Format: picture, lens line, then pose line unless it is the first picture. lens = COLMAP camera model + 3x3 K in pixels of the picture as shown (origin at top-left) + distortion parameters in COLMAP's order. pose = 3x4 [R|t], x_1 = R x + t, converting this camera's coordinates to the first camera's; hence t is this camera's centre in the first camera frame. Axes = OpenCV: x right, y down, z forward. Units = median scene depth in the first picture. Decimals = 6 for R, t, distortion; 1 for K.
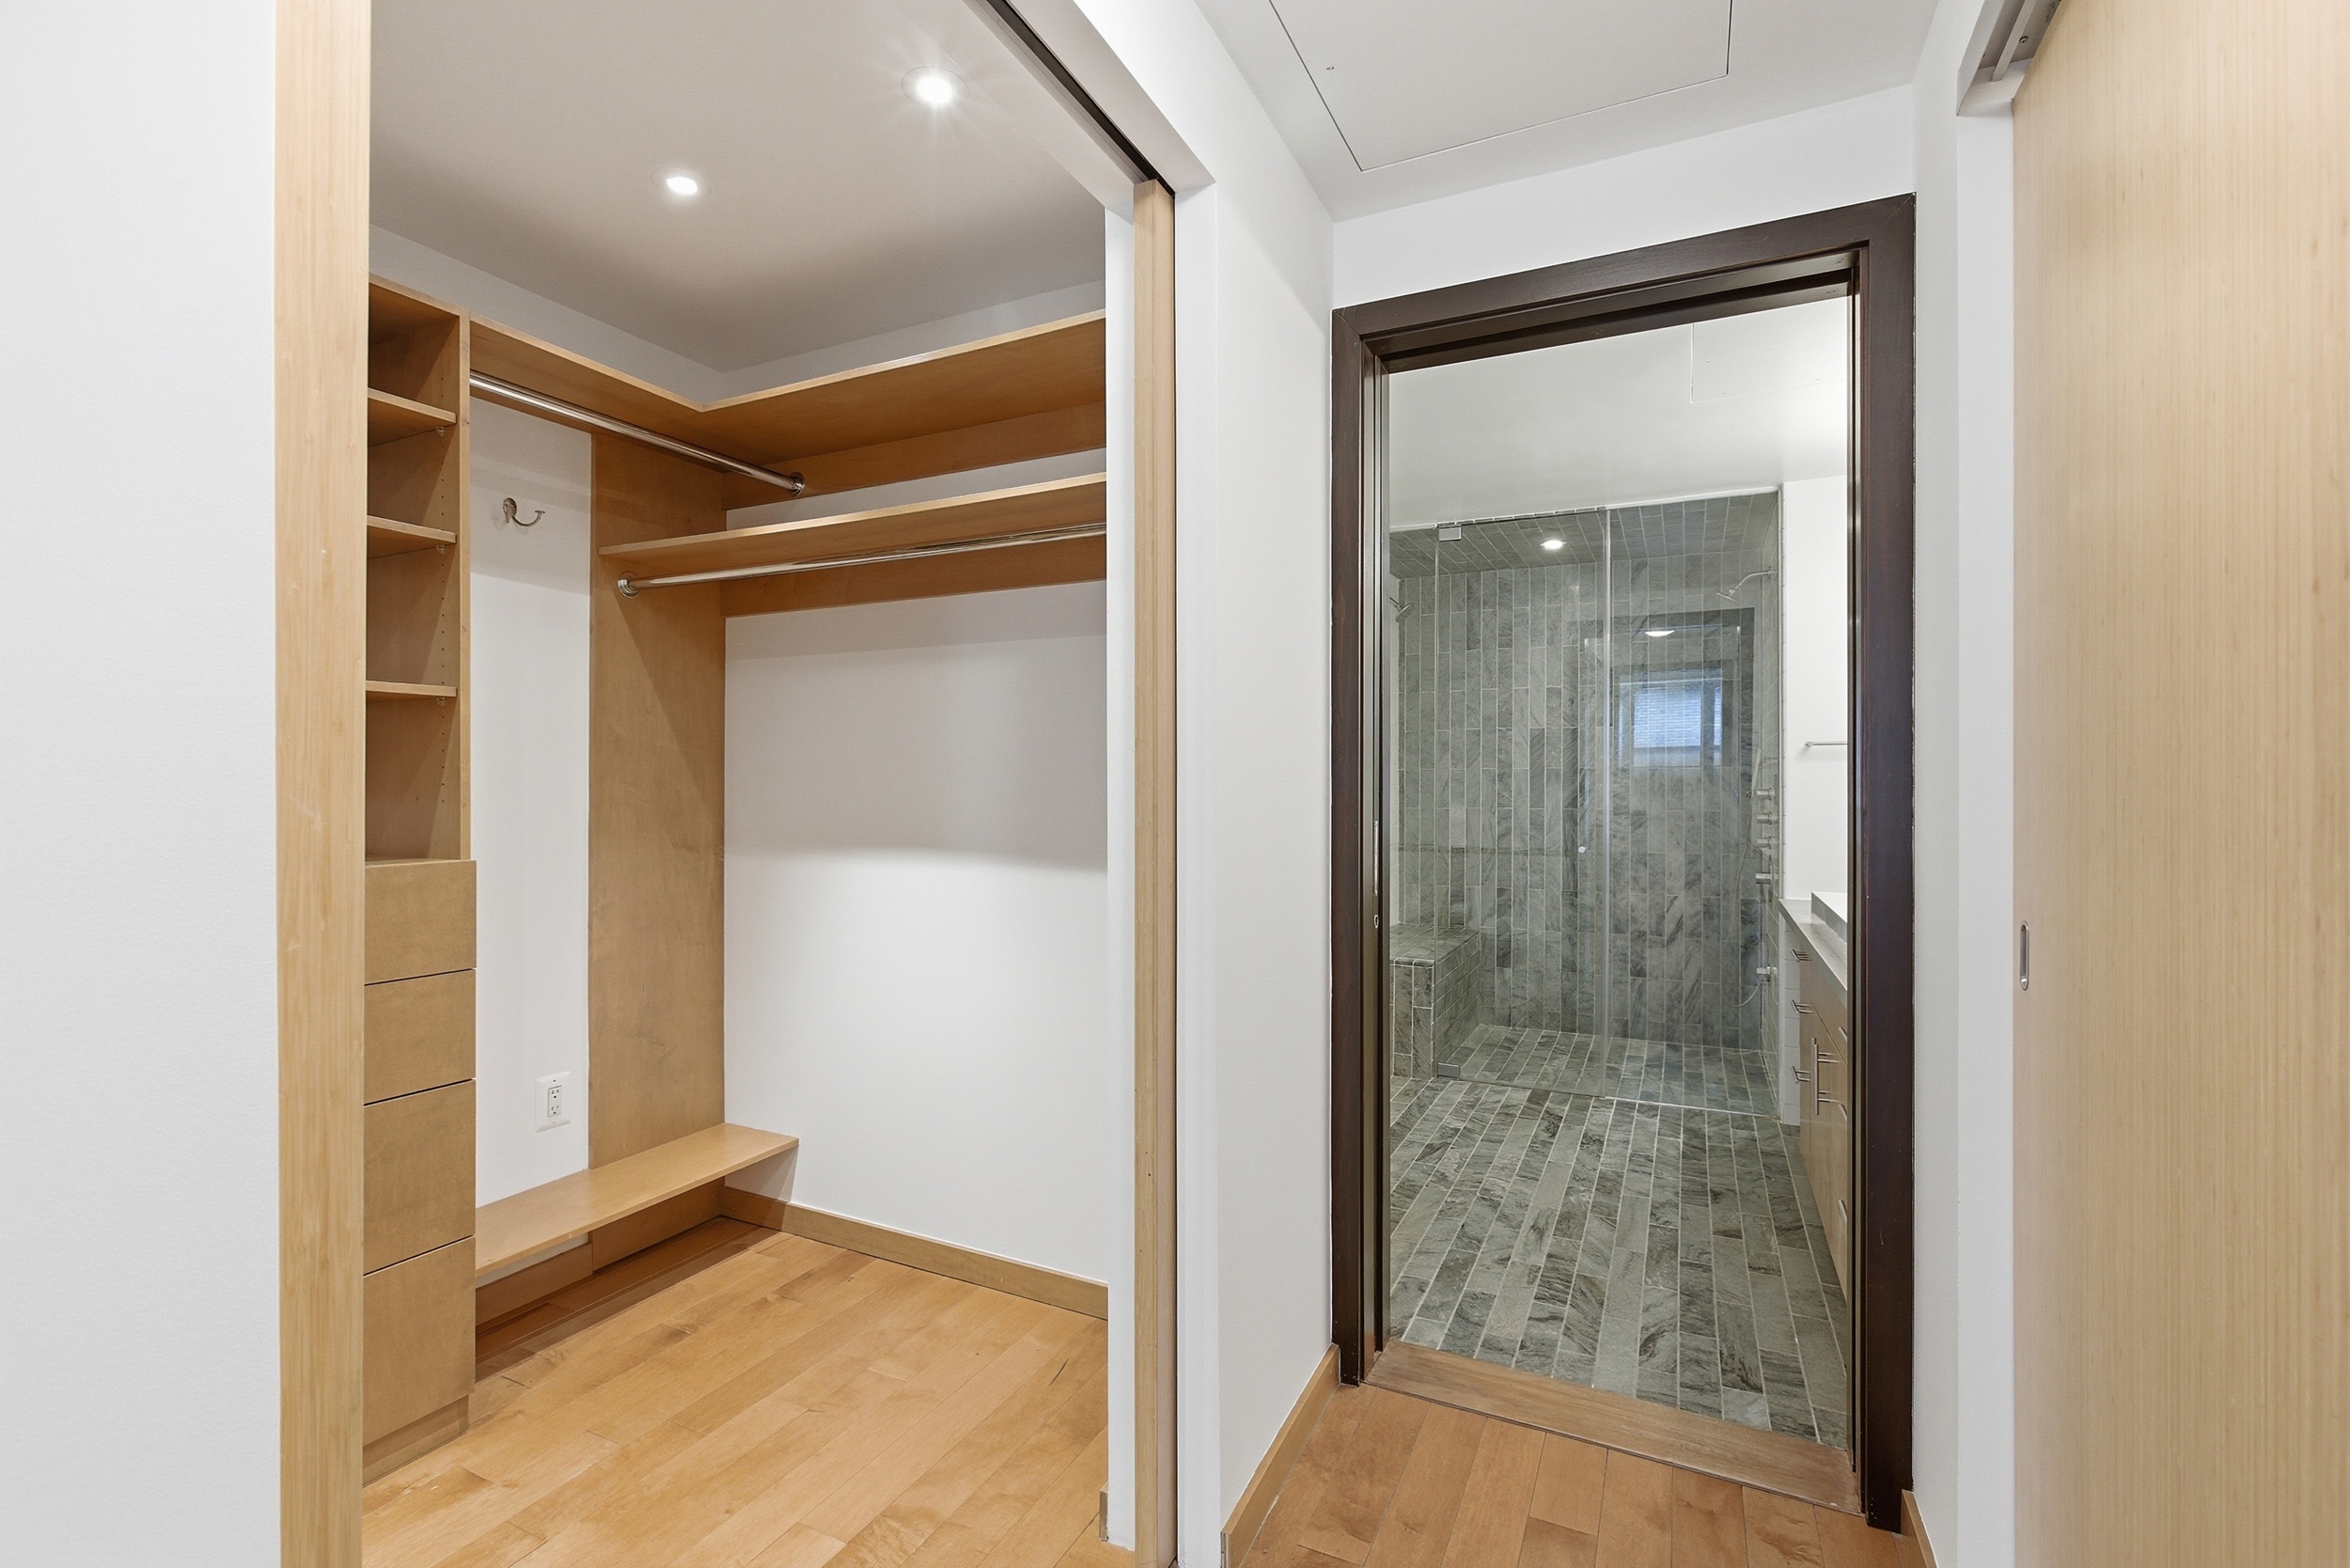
lens RADIAL K [[1045.5, 0, 1179.8], [0, 1045.5, 783.0], [0, 0, 1]] dist [-0.003535, 0.000504]
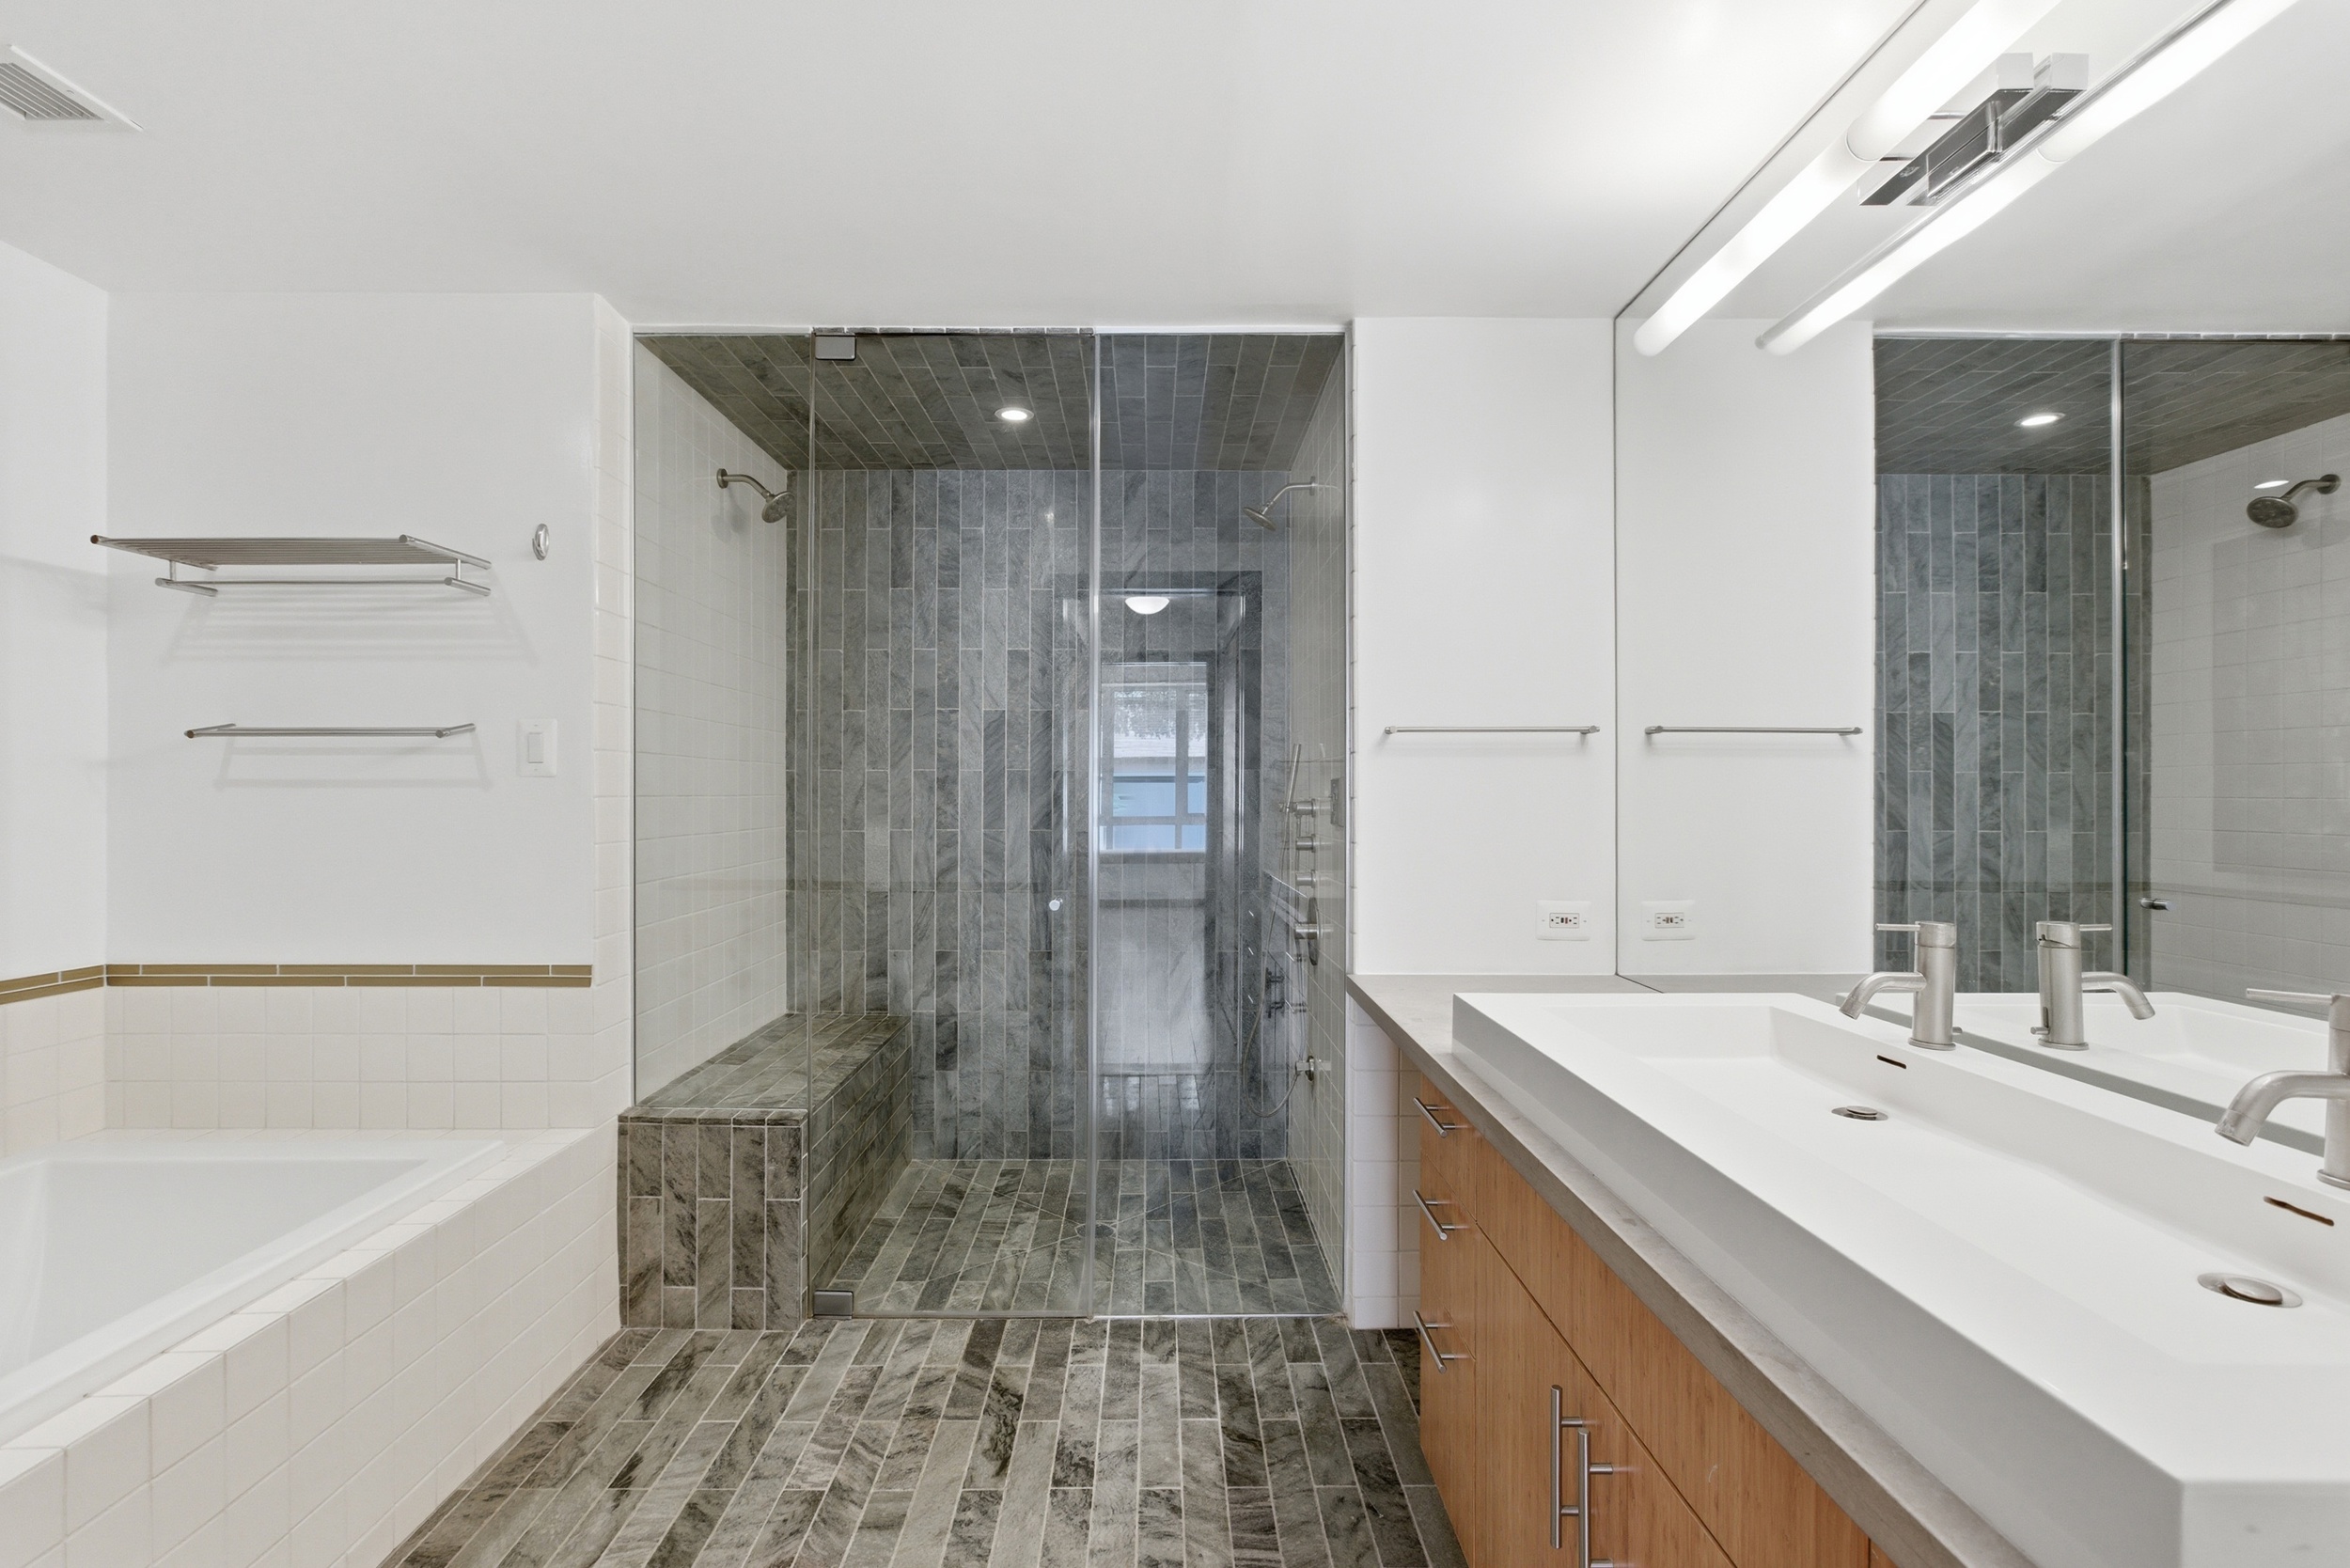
lens RADIAL K [[1045.5, 0, 1172.8], [0, 1045.5, 786.3], [0, 0, 1]] dist [-0.003535, 0.000504]
pose [[0.890088, 0.001589, 0.455787, 0.158995], [0.000350, 0.999991, -0.004170, -0.000902], [-0.455789, 0.003871, 0.890079, 0.404606]]
